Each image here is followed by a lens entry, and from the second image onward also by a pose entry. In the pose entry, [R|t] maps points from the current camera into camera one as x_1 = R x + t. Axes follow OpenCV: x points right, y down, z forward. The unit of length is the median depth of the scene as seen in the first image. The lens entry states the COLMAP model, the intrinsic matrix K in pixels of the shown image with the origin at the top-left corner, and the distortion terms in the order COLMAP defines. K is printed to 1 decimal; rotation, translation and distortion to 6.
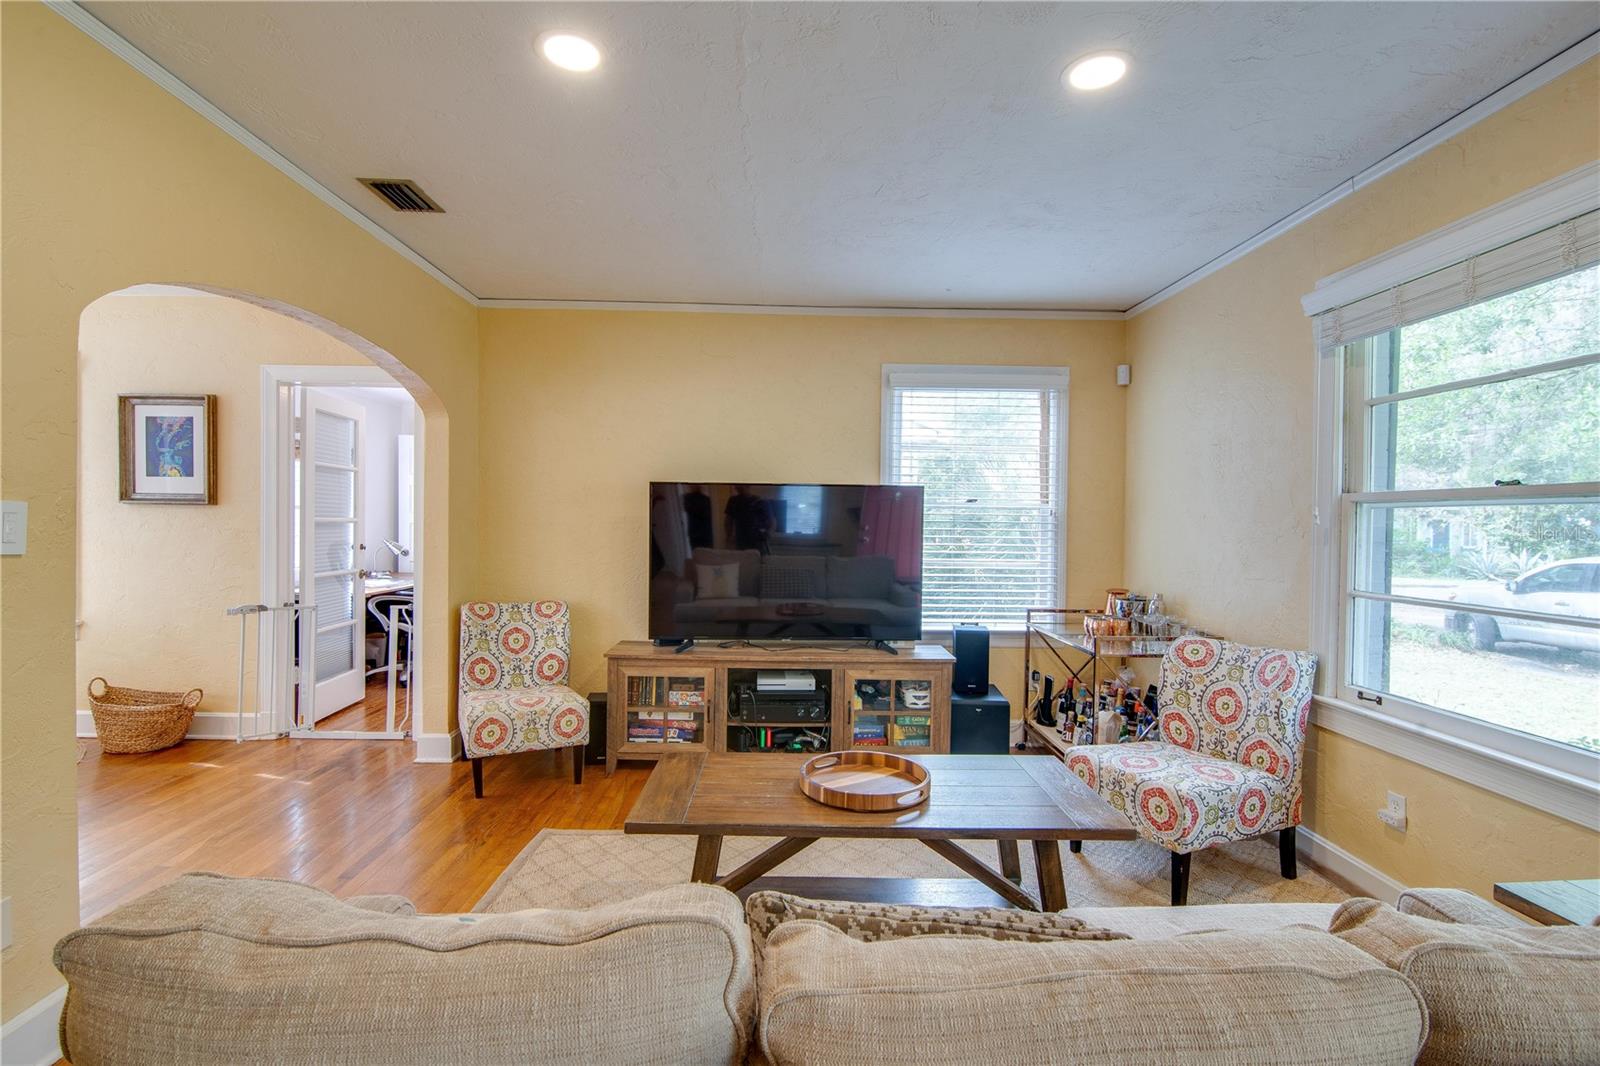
lens RADIAL K [[743.8, 0, 793.4], [0, 743.8, 534.5], [0, 0, 1]] dist [-0.001805, -0.011076]
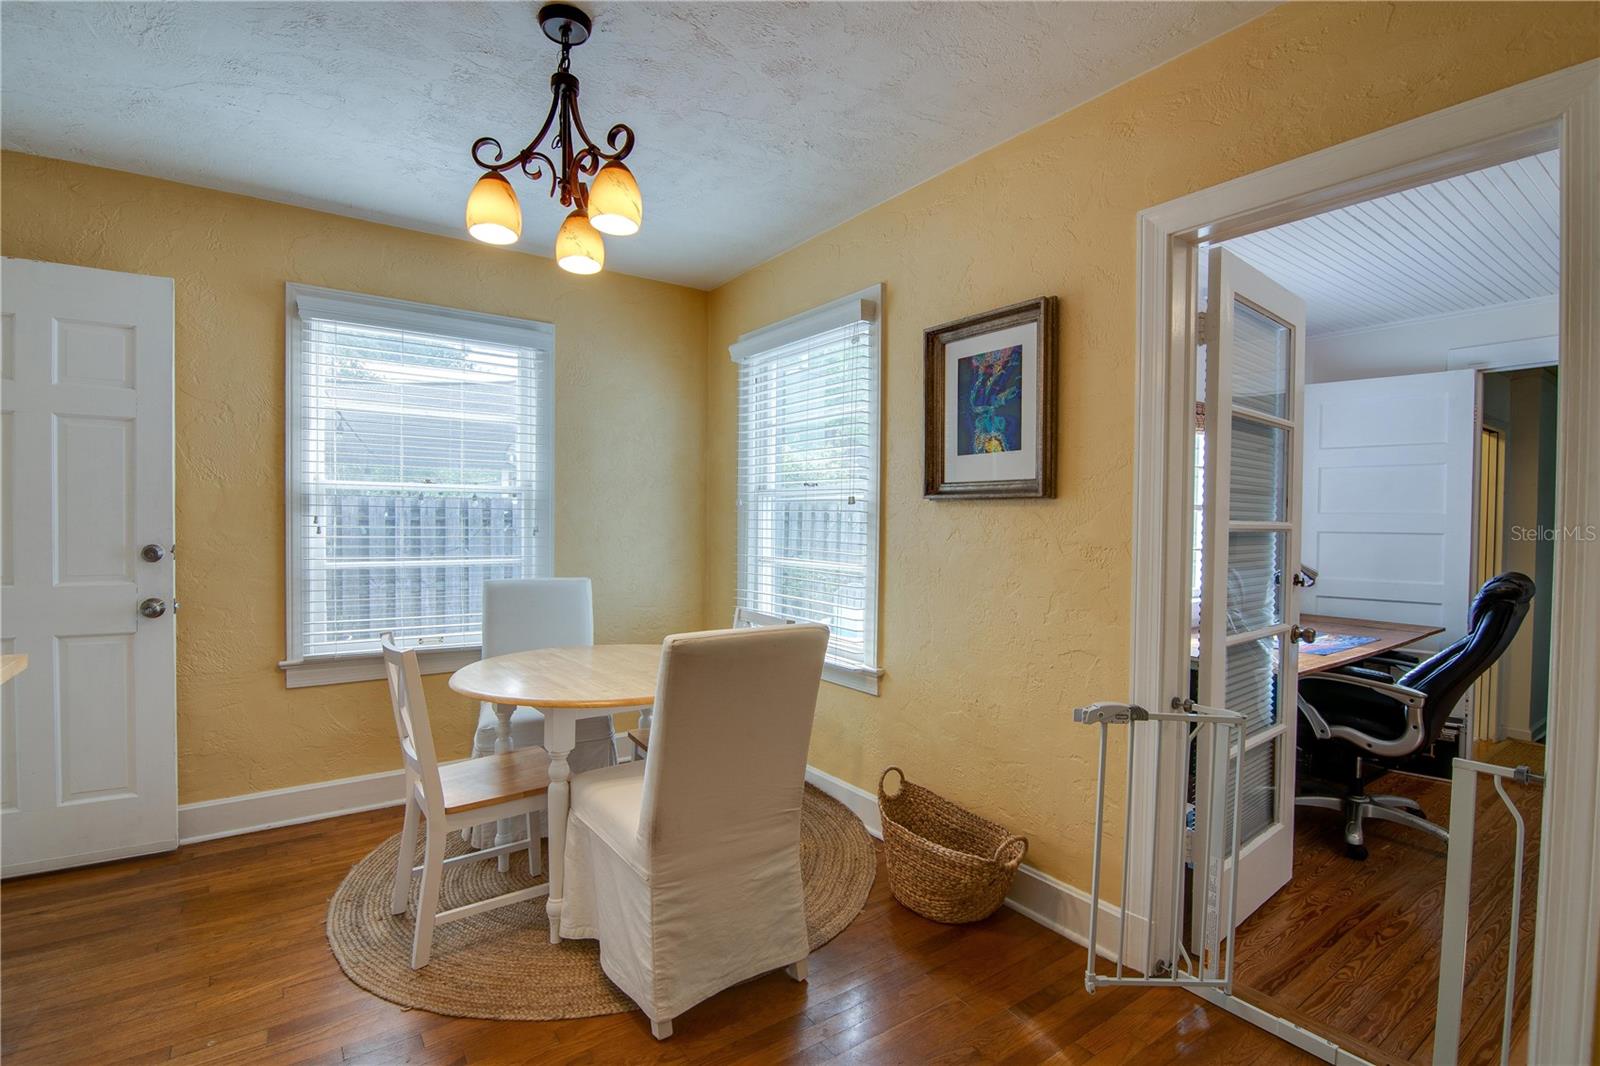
lens RADIAL K [[743.8, 0, 794.9], [0, 743.8, 532.9], [0, 0, 1]] dist [-0.001805, -0.011076]
pose [[0.563733, 0.008471, -0.825913, -0.456392], [-0.017373, 0.999848, -0.001603, -0.010614], [0.825774, 0.015252, 0.563795, 0.558987]]
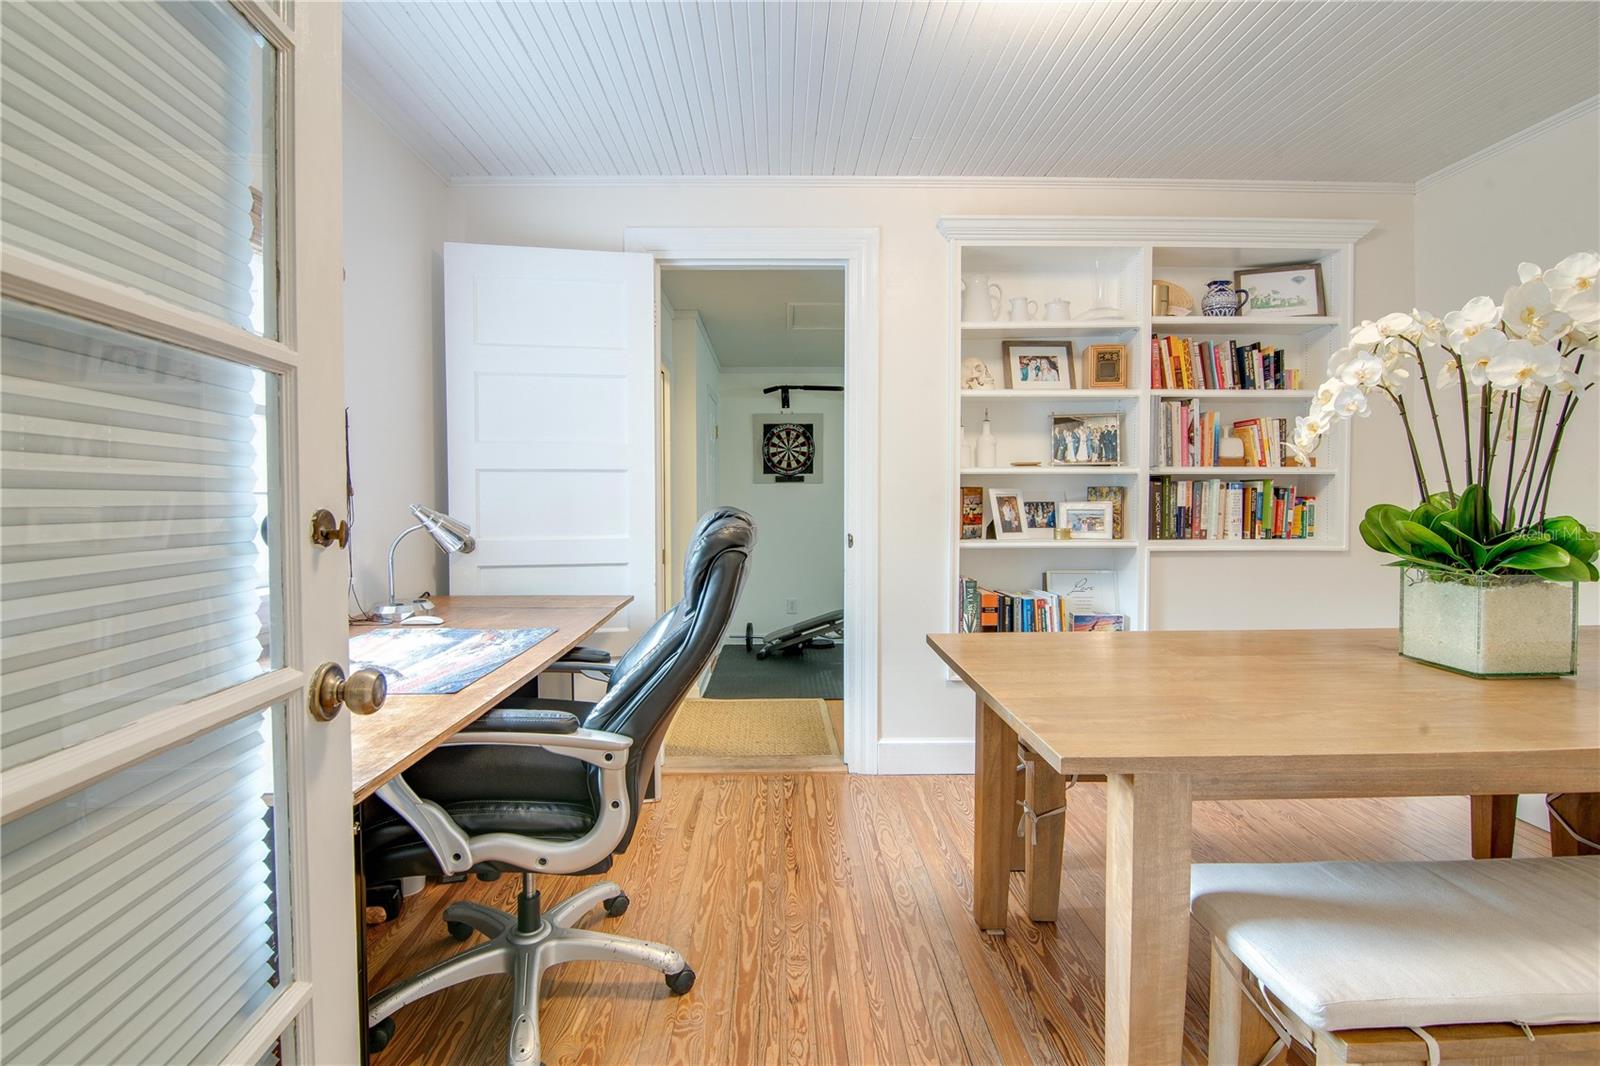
lens RADIAL K [[743.8, 0, 795.8], [0, 743.8, 520.5], [0, 0, 1]] dist [-0.001805, -0.011076]
pose [[0.999906, -0.013544, -0.002124, -0.603934], [0.013562, 0.999872, 0.008500, 0.018710], [0.002009, -0.008528, 0.999962, 1.058349]]
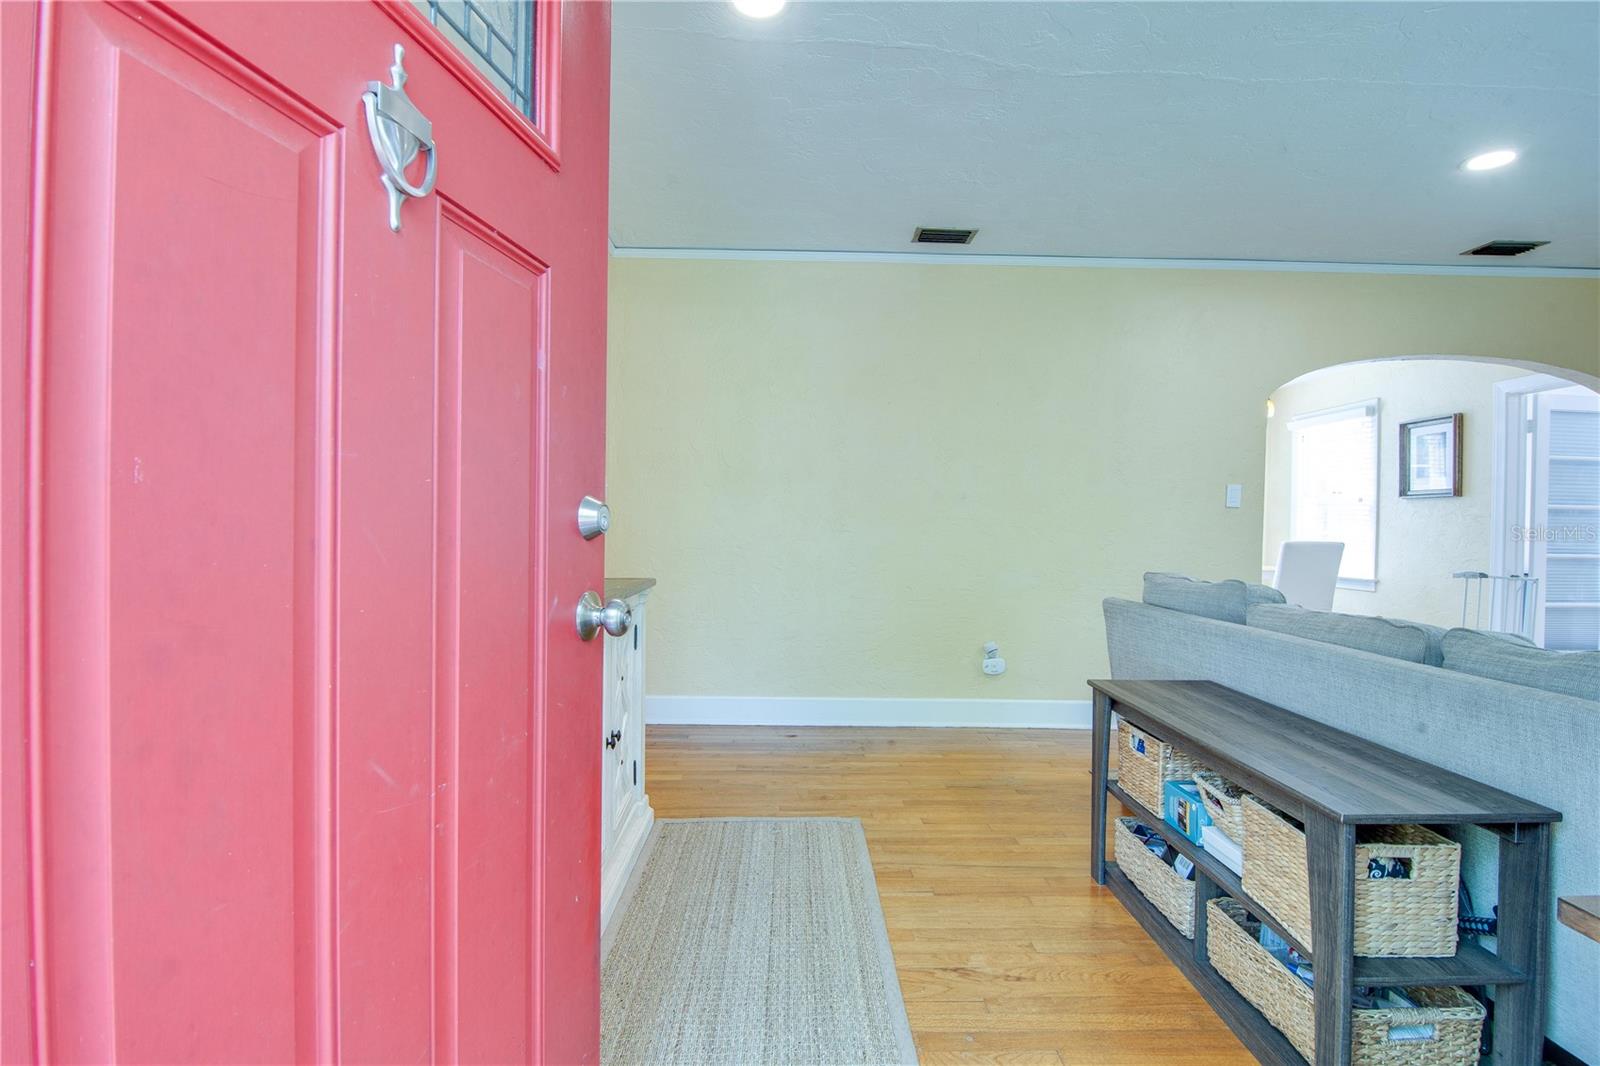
lens RADIAL K [[743.8, 0, 793.5], [0, 743.8, 534.1], [0, 0, 1]] dist [-0.001805, -0.011076]
pose [[-0.012926, -0.001531, -0.999915, 0.565464], [-0.030321, 0.999540, -0.001139, 0.066612], [0.999457, 0.030304, -0.012966, -0.168472]]
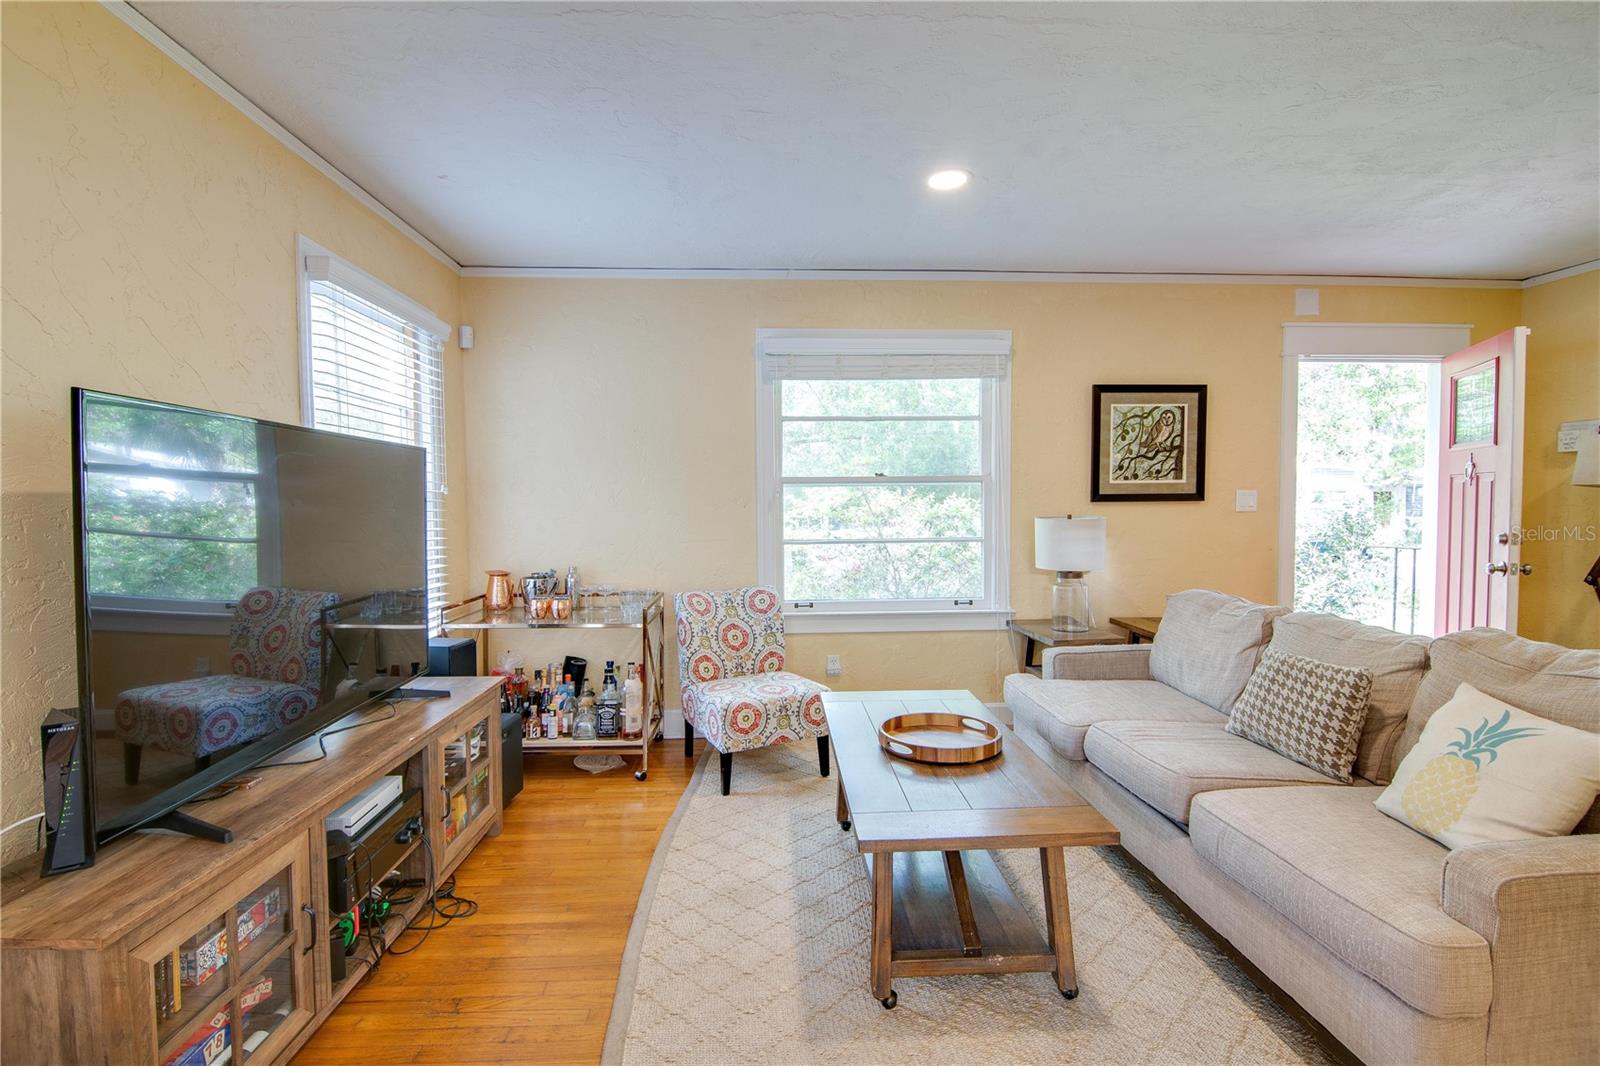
lens RADIAL K [[743.8, 0, 792.4], [0, 743.8, 532.3], [0, 0, 1]] dist [-0.001805, -0.011076]
pose [[-0.031359, -0.050321, 0.998241, -0.523785], [0.026974, 0.998325, 0.051173, -0.013149], [-0.999144, 0.028531, -0.029949, 0.678998]]
